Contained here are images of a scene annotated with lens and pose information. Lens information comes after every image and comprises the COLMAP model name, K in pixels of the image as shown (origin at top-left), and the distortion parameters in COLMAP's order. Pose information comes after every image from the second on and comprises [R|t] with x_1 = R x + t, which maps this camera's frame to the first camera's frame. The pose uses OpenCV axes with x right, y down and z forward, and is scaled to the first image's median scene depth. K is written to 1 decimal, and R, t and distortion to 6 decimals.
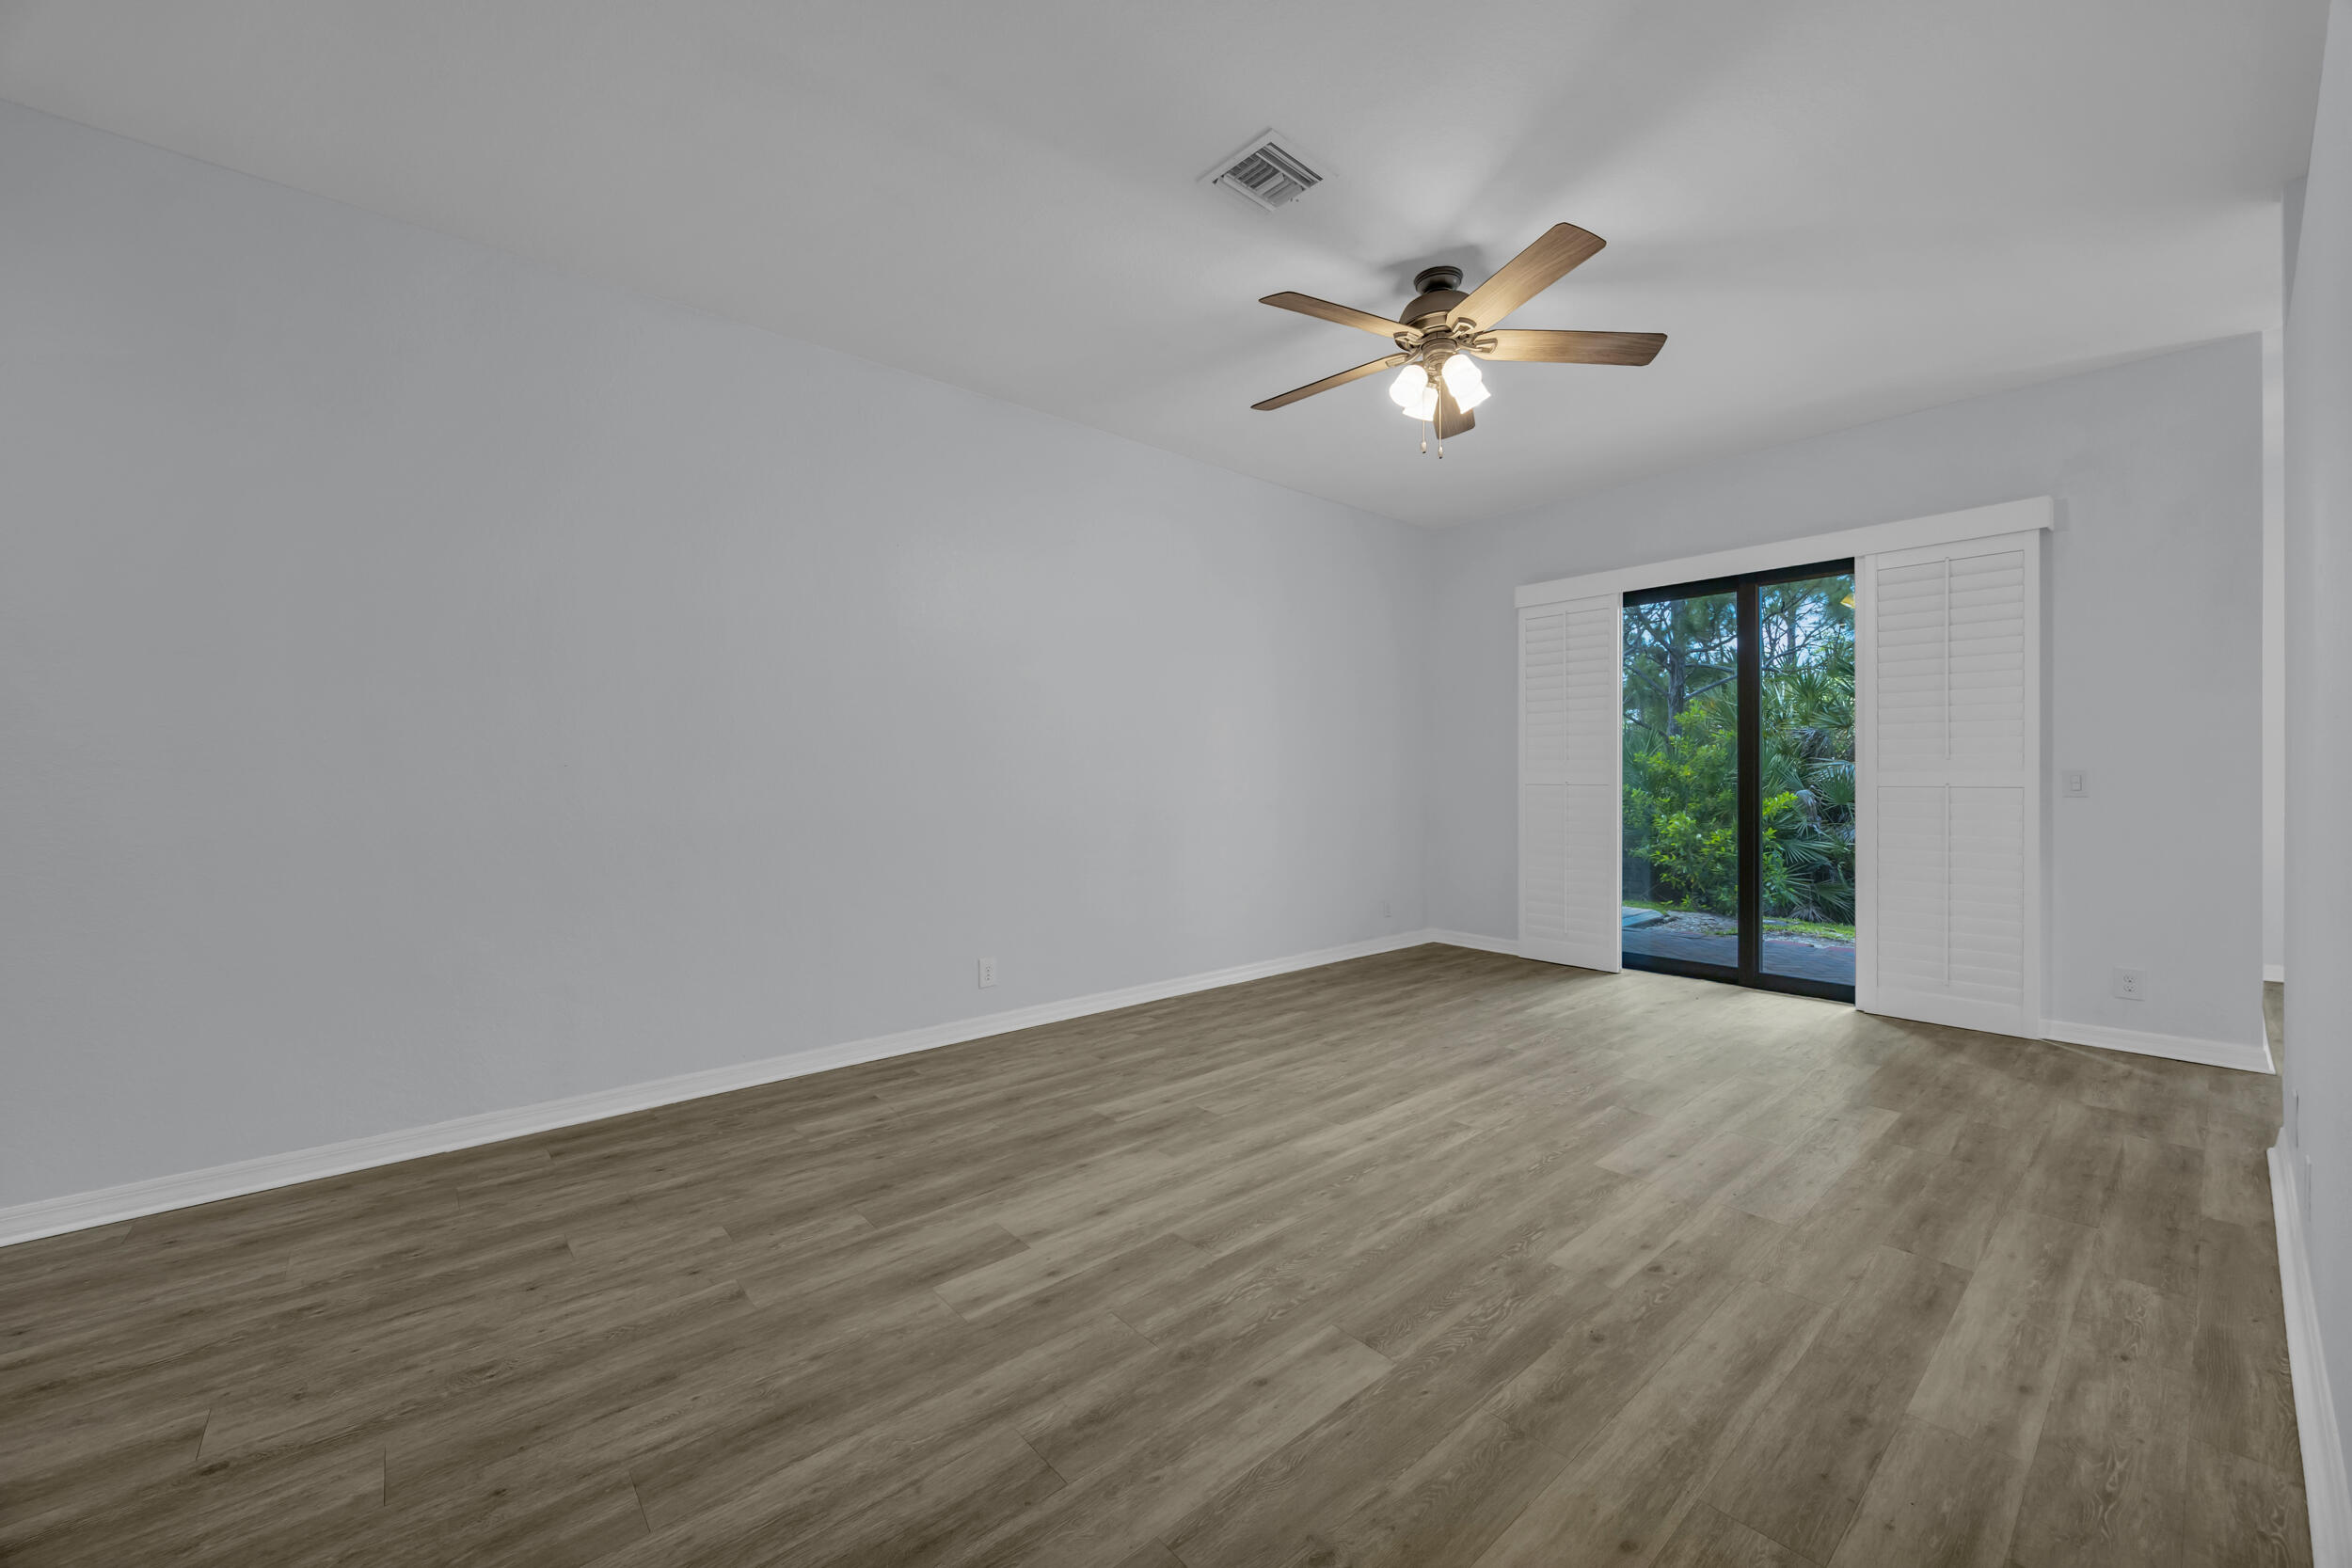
lens RADIAL K [[906.7, 0, 1178.3], [0, 906.7, 782.9], [0, 0, 1]] dist [-0.001315, 0.000023]
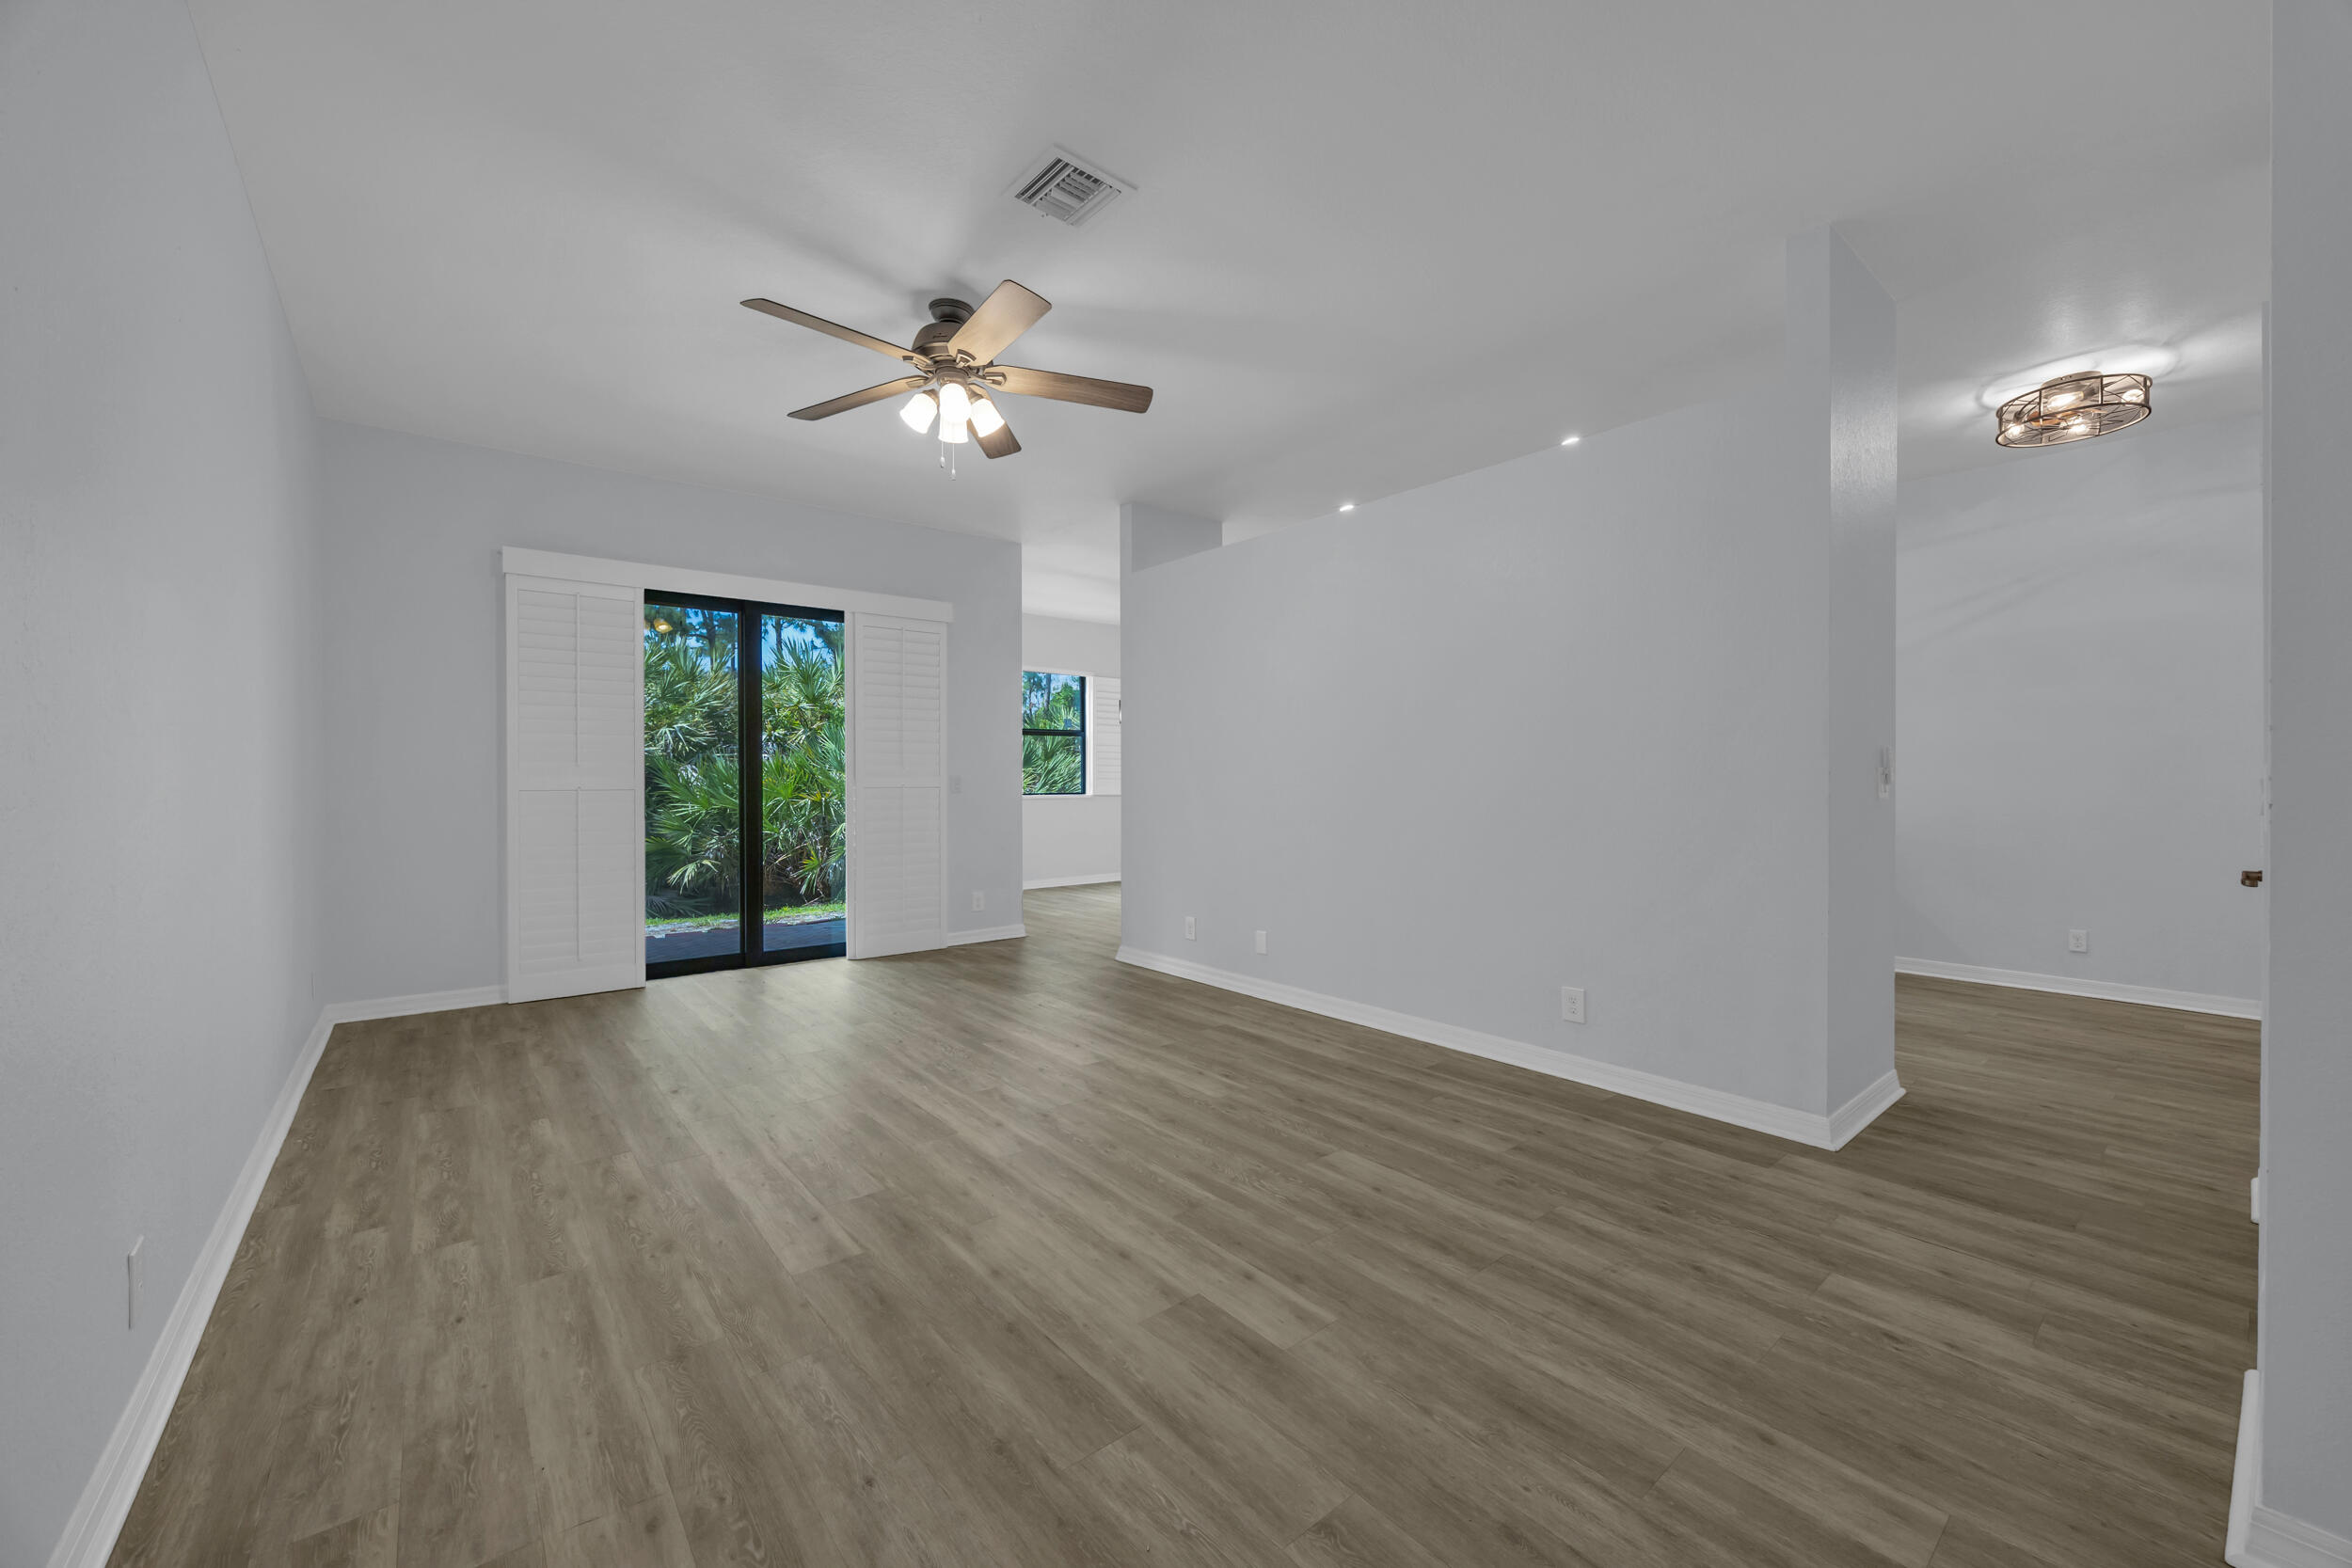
lens RADIAL K [[899.4, 0, 1176.0], [0, 899.4, 784.0], [0, 0, 1]] dist [-0.003647, 0.000146]
pose [[0.029495, -0.003599, 0.999558, -0.966074], [0.009768, 0.999947, 0.003312, -0.002078], [-0.999517, 0.009666, 0.029528, 0.899426]]
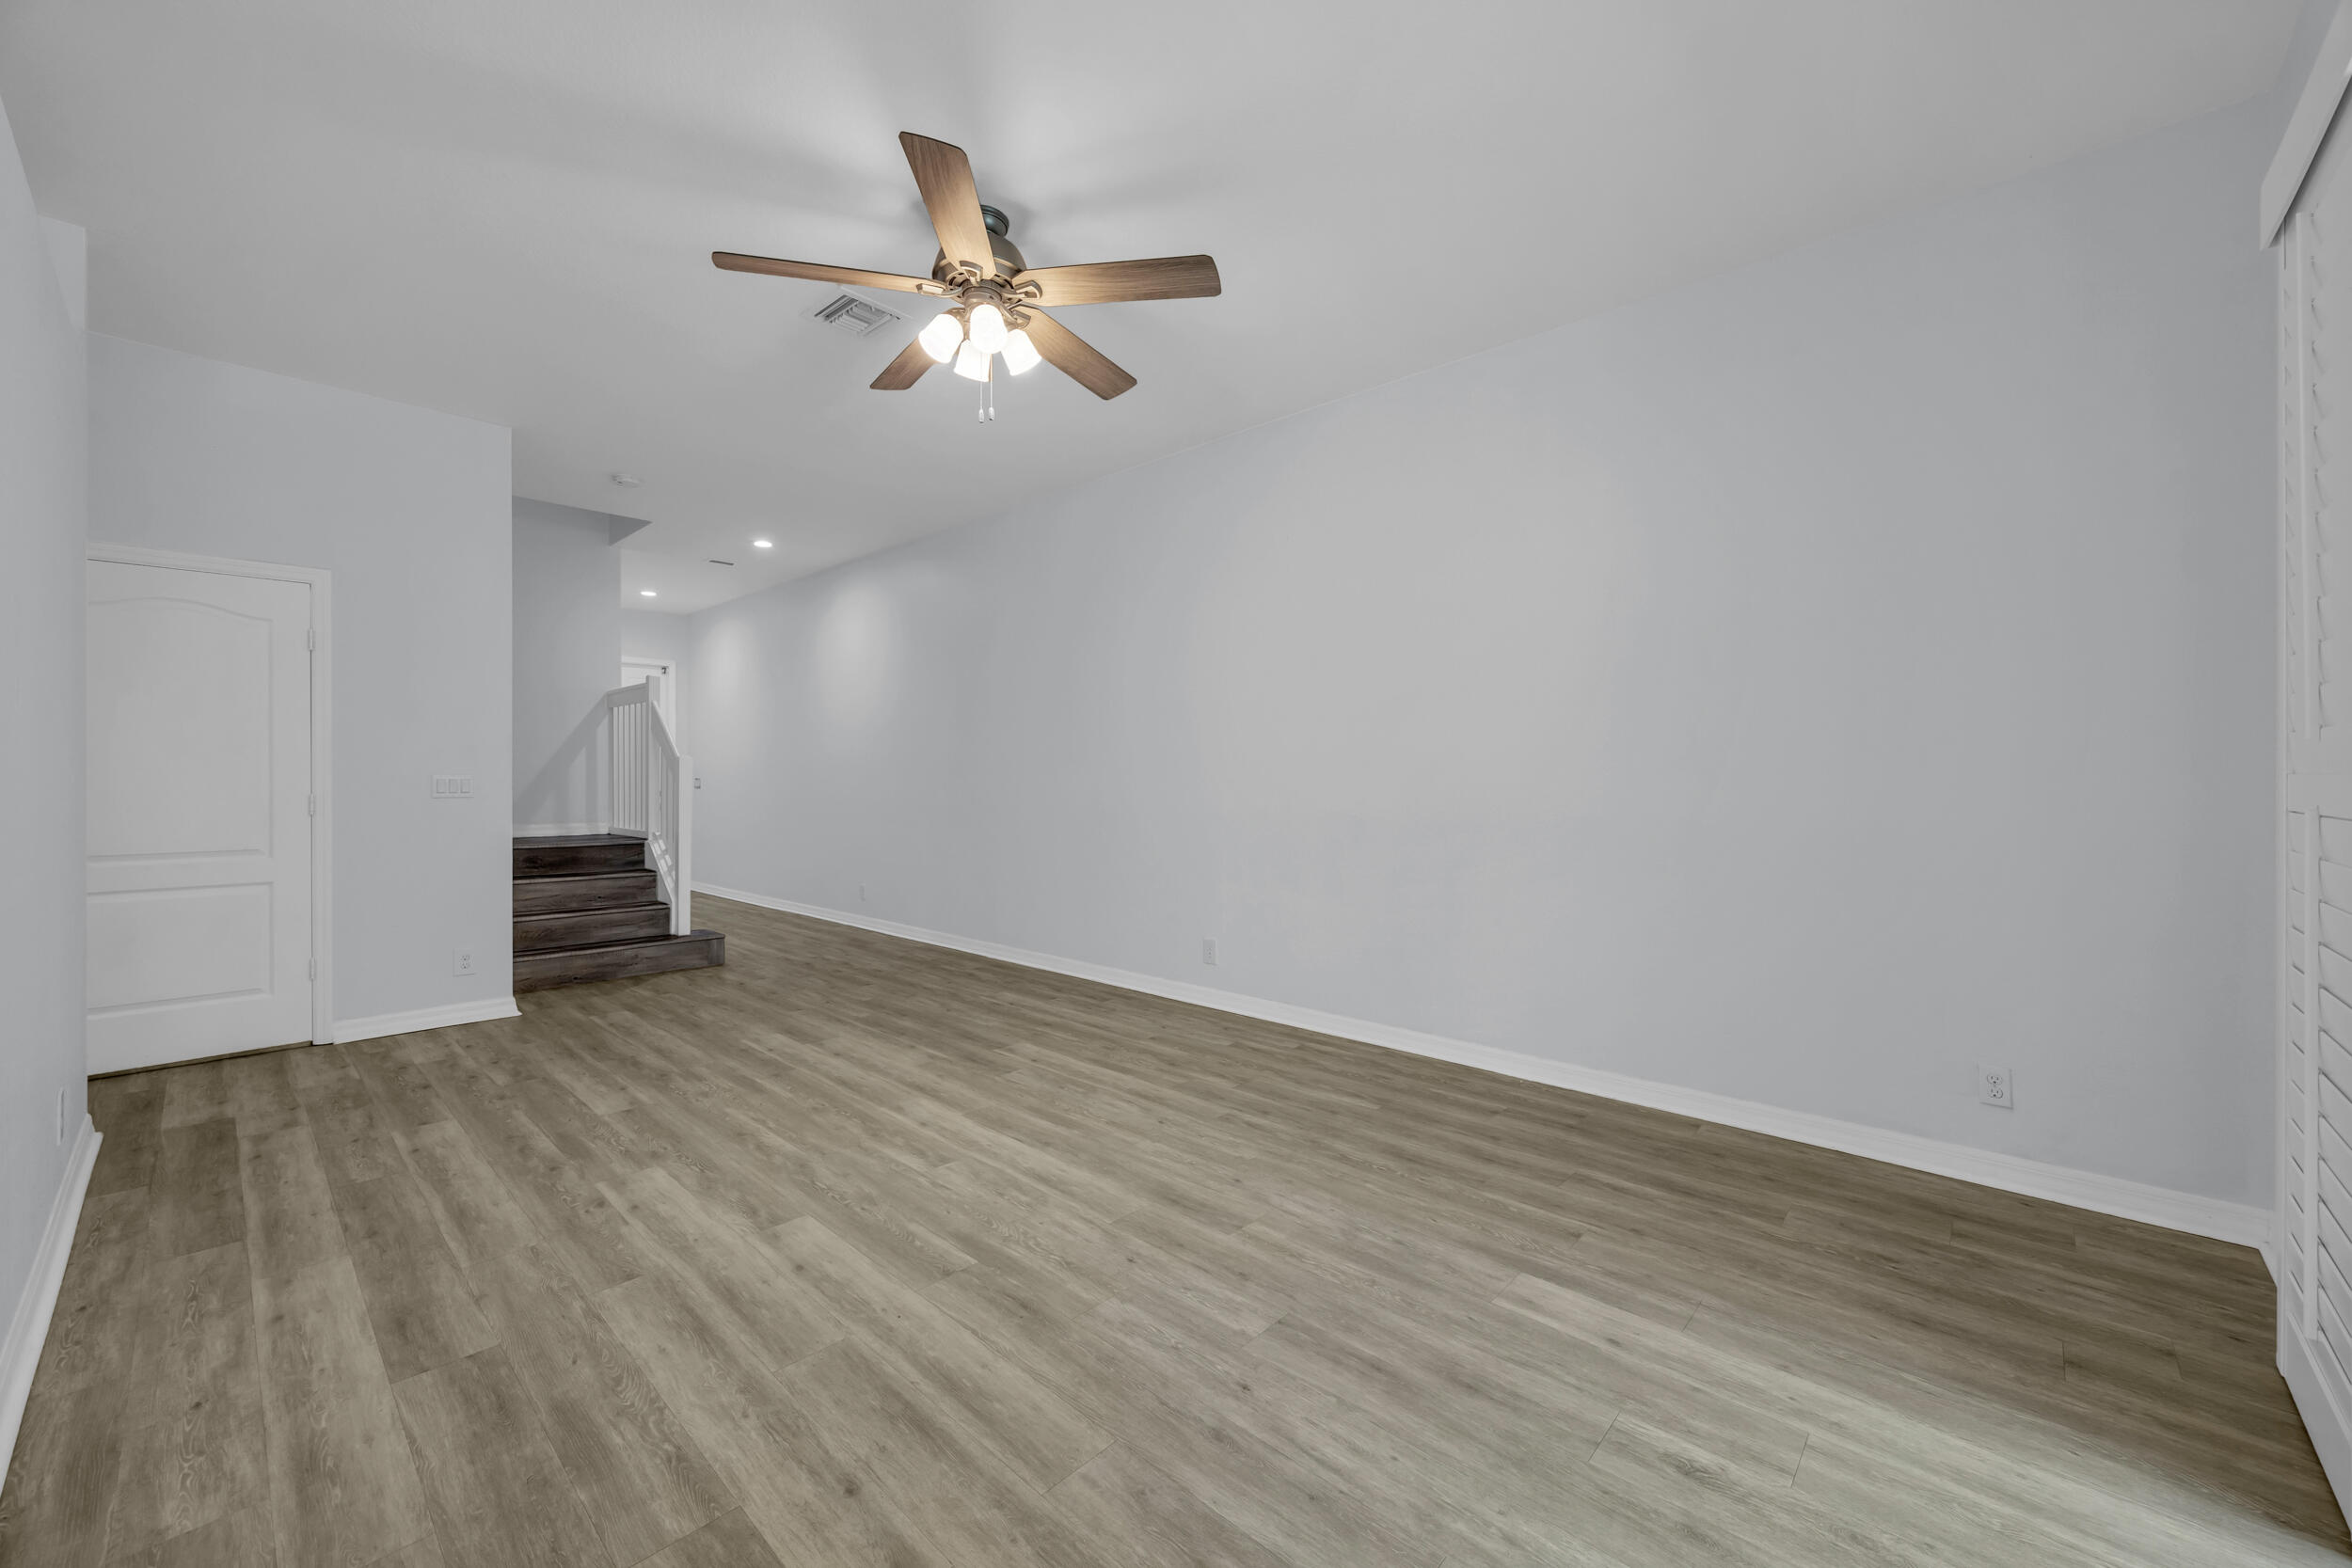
lens RADIAL K [[906.7, 0, 1178.3], [0, 906.7, 782.9], [0, 0, 1]] dist [-0.001315, 0.000023]
pose [[0.108277, 0.007658, -0.994091, 1.521537], [-0.009158, 0.999936, 0.006705, -0.015894], [0.994079, 0.008378, 0.108340, 1.390566]]
